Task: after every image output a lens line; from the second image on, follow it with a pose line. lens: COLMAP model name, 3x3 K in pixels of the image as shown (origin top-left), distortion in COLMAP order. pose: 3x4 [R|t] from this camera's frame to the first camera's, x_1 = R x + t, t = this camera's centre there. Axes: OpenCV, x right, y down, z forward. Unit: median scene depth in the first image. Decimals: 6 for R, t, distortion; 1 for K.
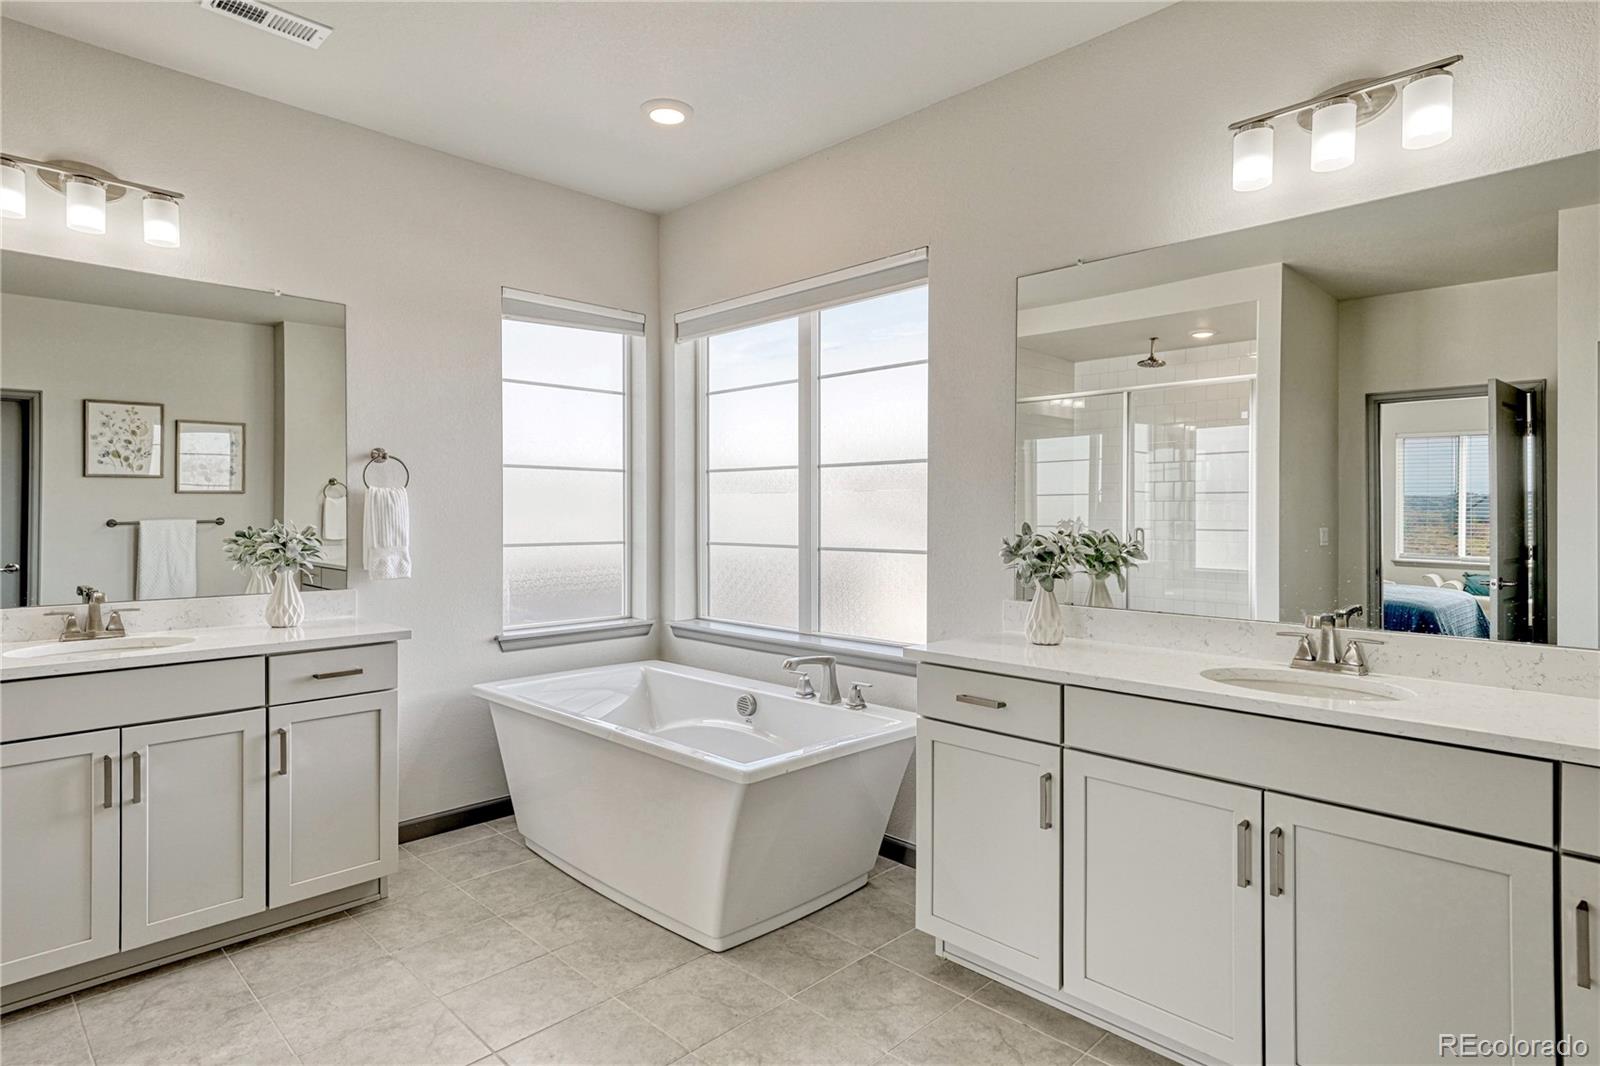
lens RADIAL K [[851.8, 0, 800.0], [0, 851.8, 533.0], [0, 0, 1]] dist [0.000722, 0.000019]
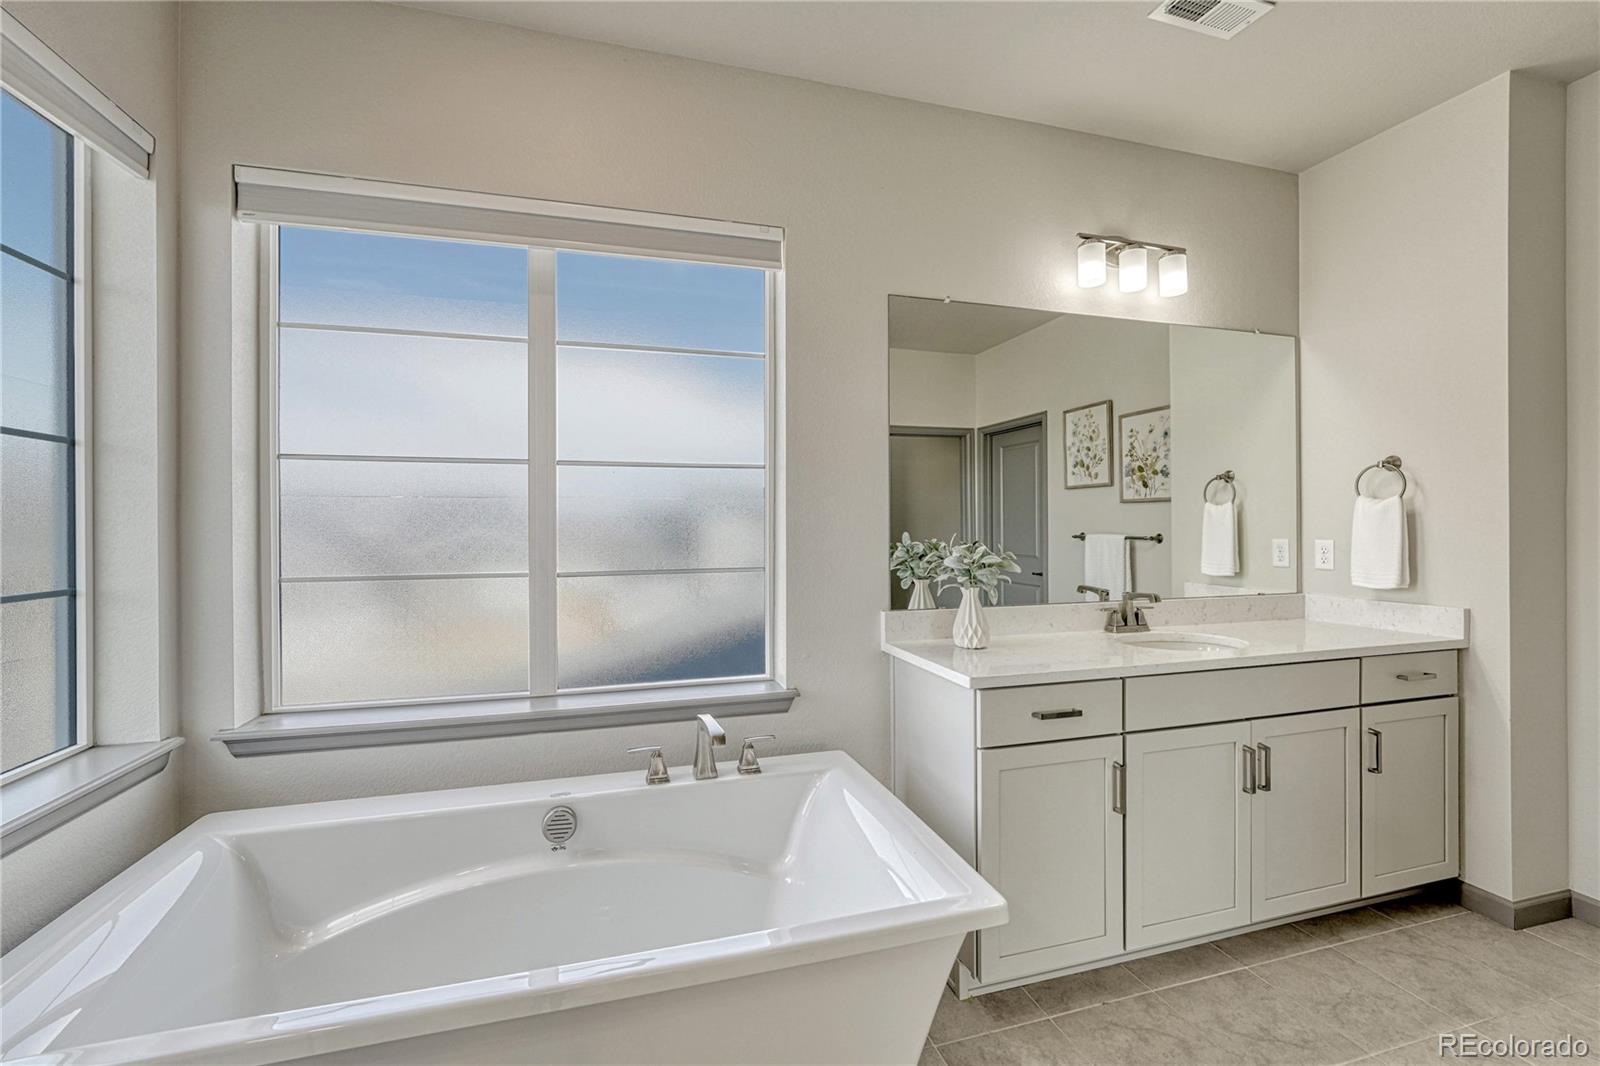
lens RADIAL K [[671.6, 0, 797.4], [0, 671.6, 525.1], [0, 0, 1]] dist [-0.010203, -0.000179]
pose [[0.482890, -0.005277, 0.875665, -0.420363], [0.023997, 0.999686, -0.007209, -0.017279], [-0.875352, 0.024494, 0.482865, 0.590729]]
